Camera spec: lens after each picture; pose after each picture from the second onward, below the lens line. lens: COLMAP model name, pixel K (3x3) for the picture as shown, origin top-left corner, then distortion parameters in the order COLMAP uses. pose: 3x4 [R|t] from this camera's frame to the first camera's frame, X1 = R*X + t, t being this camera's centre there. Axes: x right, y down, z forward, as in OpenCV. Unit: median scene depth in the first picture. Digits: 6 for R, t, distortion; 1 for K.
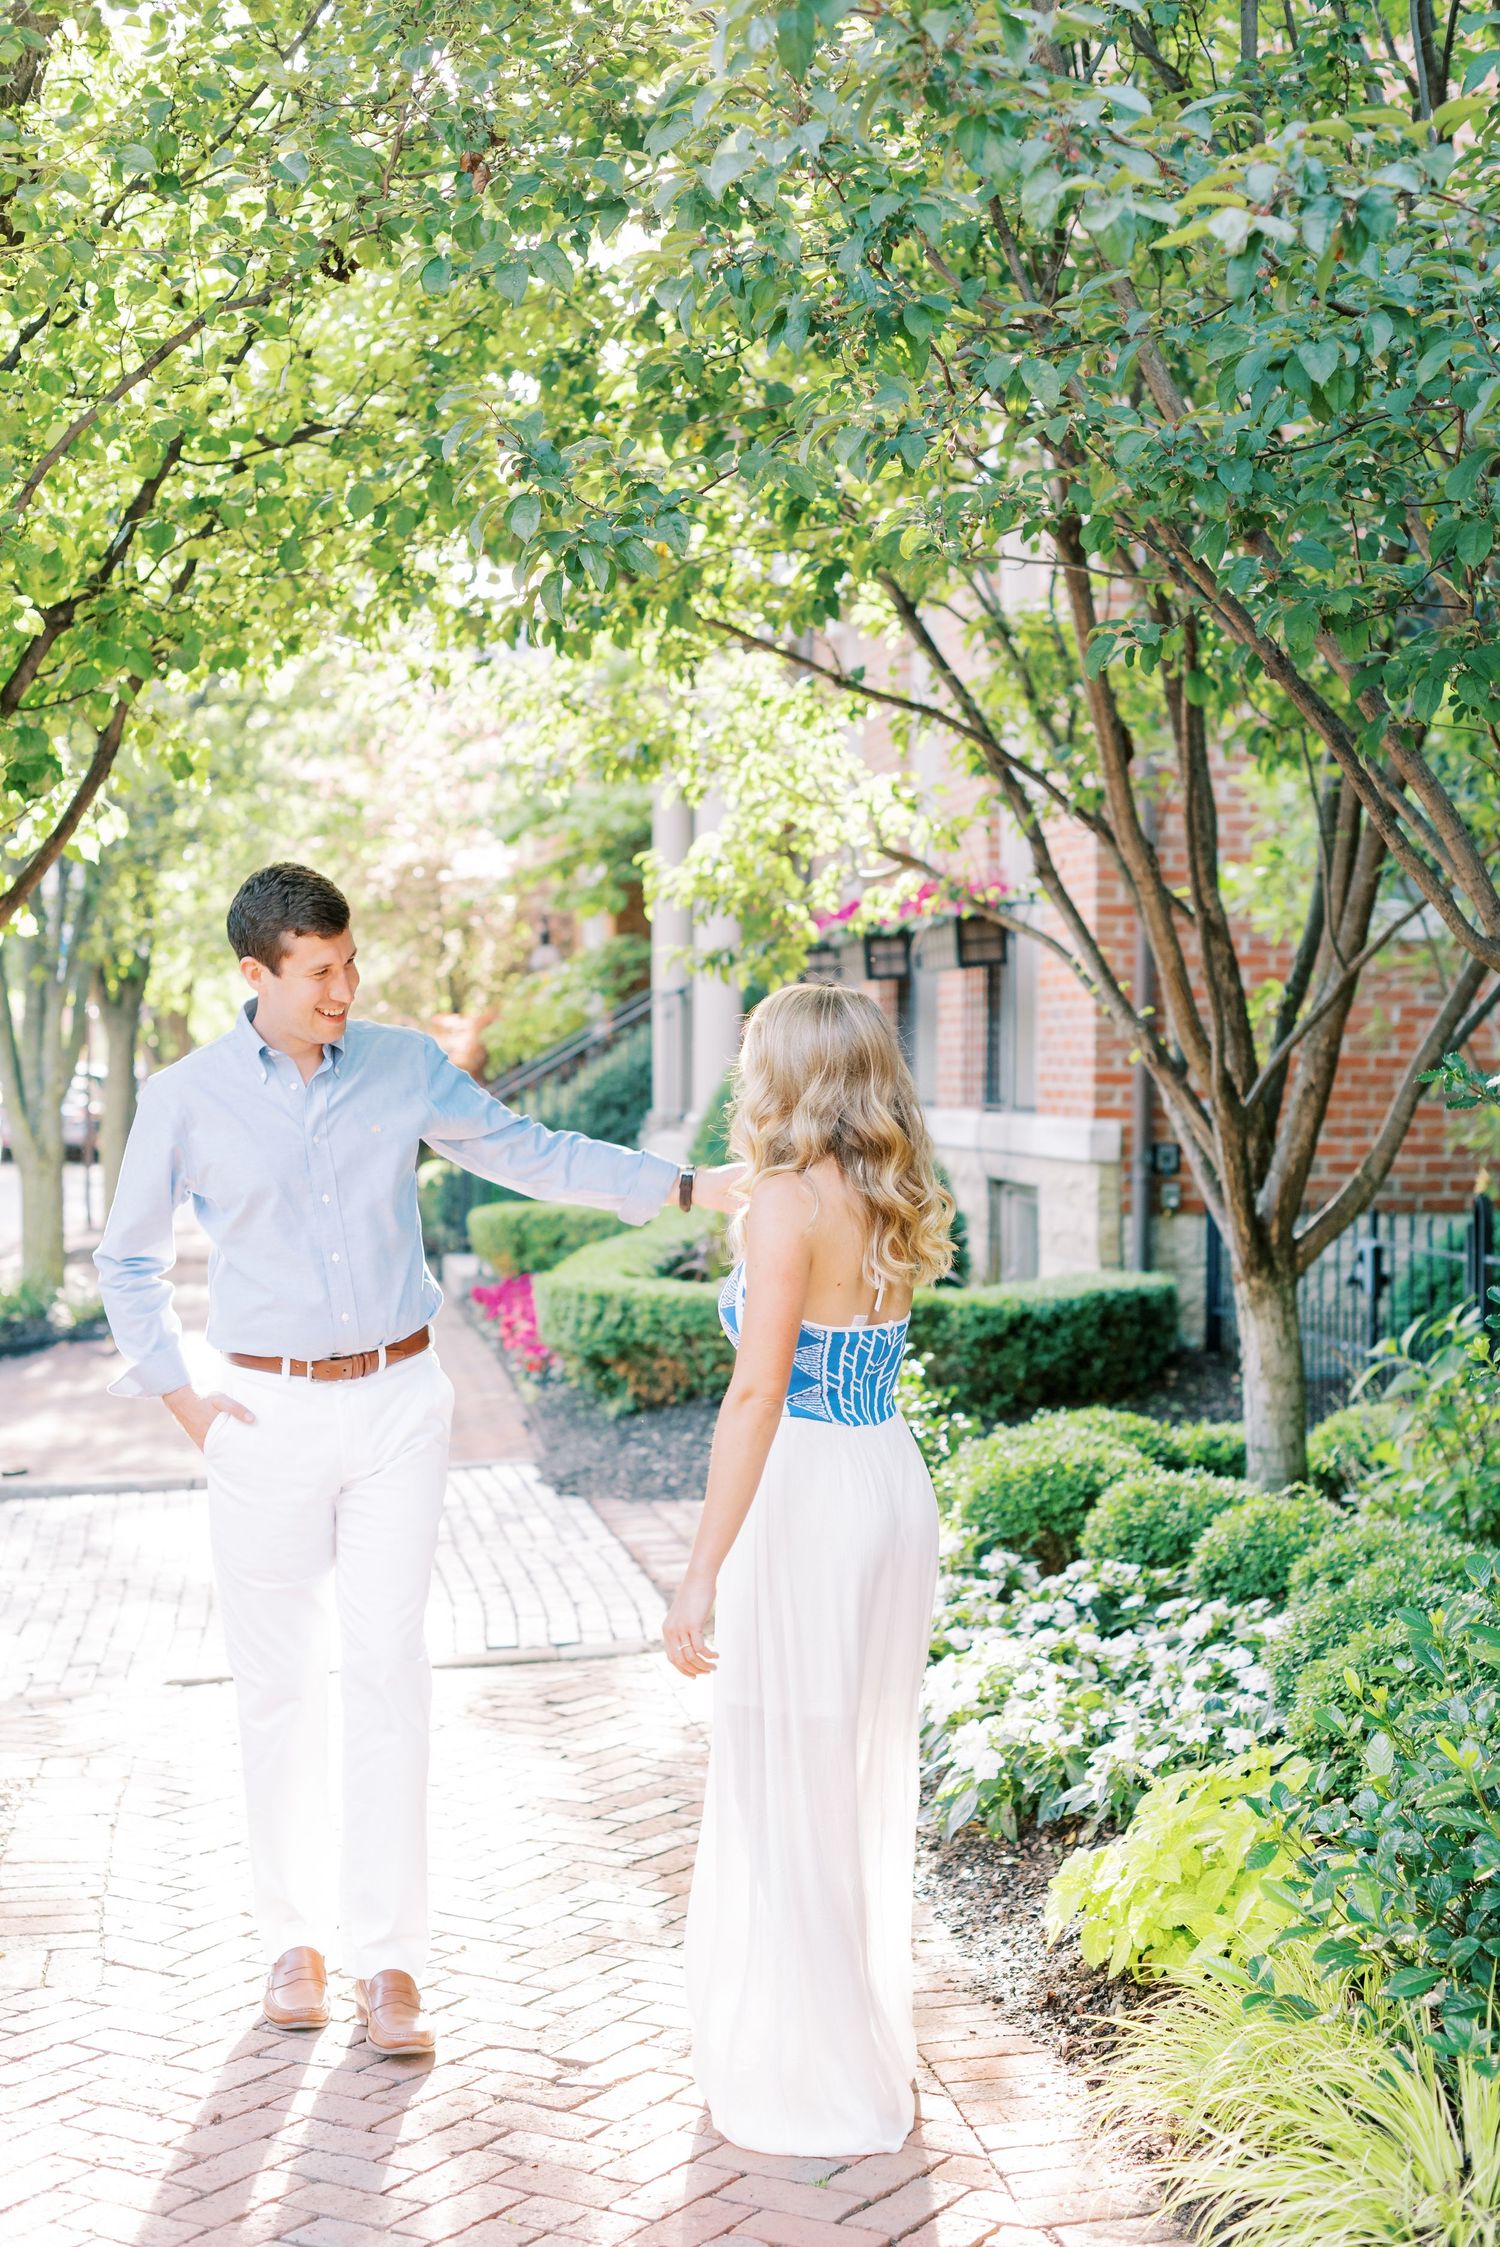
lens RADIAL K [[3228.3, 0, 733.2], [0, 3228.3, 1133.0], [0, 0, 1]] dist [0.033173, 0.000000]
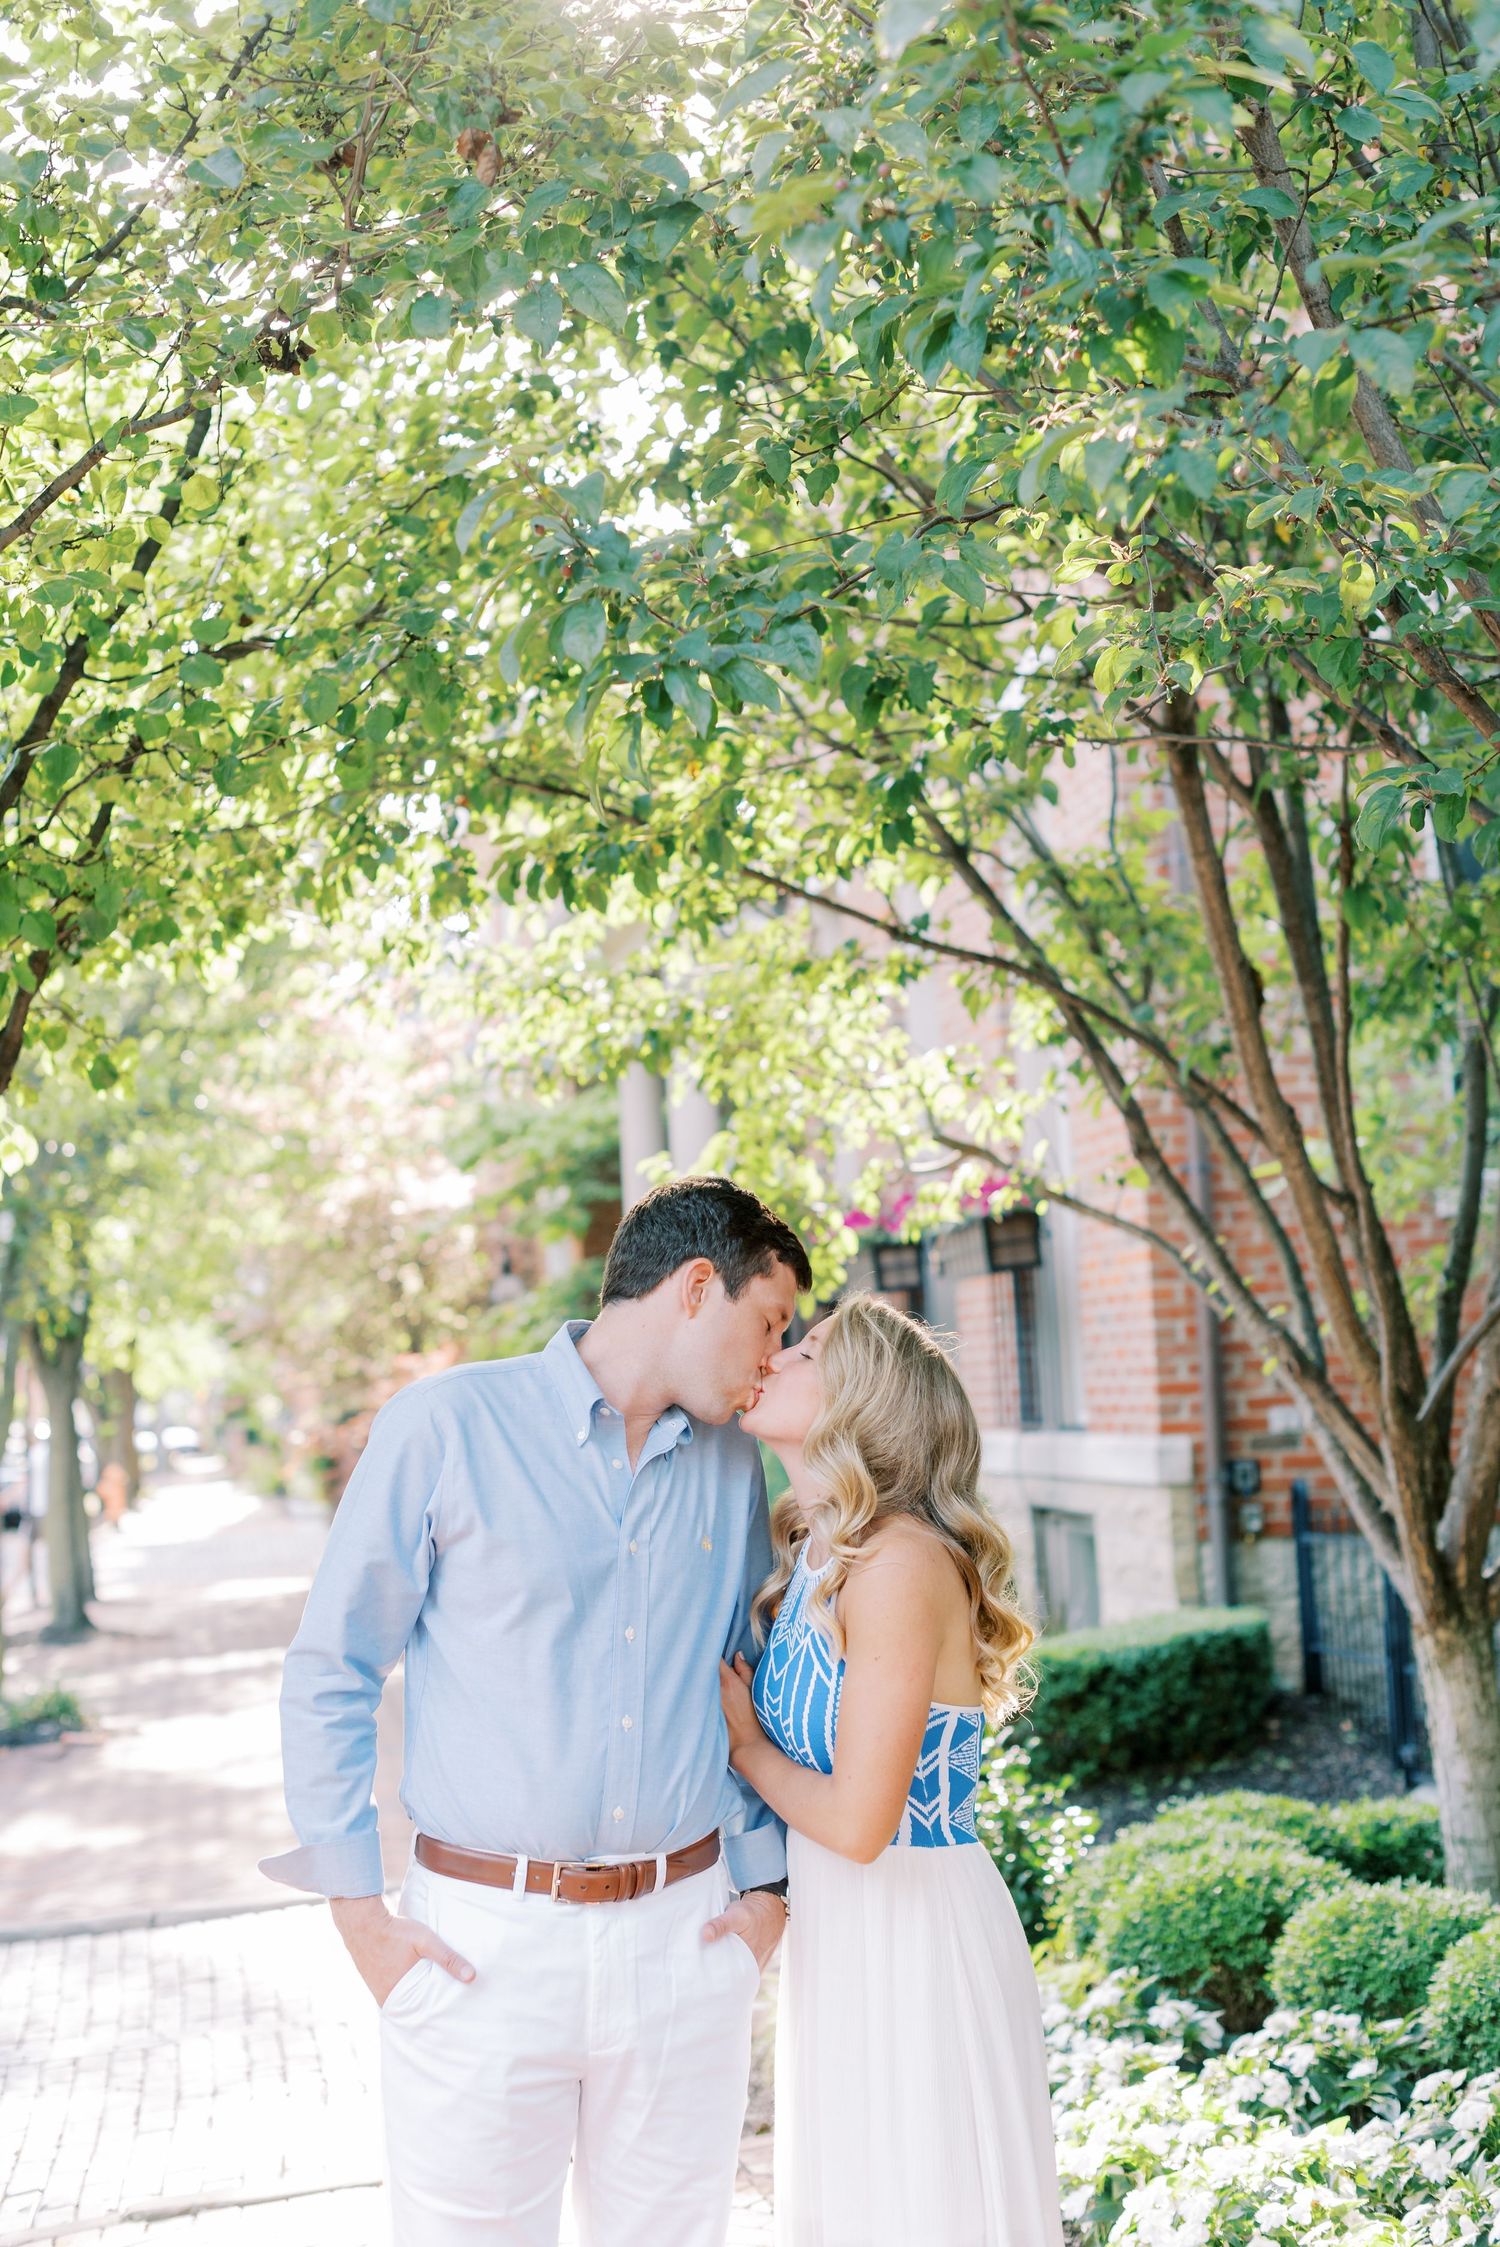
lens RADIAL K [[3228.3, 0, 738.8], [0, 3228.3, 1132.8], [0, 0, 1]] dist [0.033173, 0.000000]
pose [[0.998325, -0.053883, 0.021047, -0.029304], [0.055701, 0.993594, -0.098325, -0.010356], [-0.015615, 0.099332, 0.994932, 0.191511]]
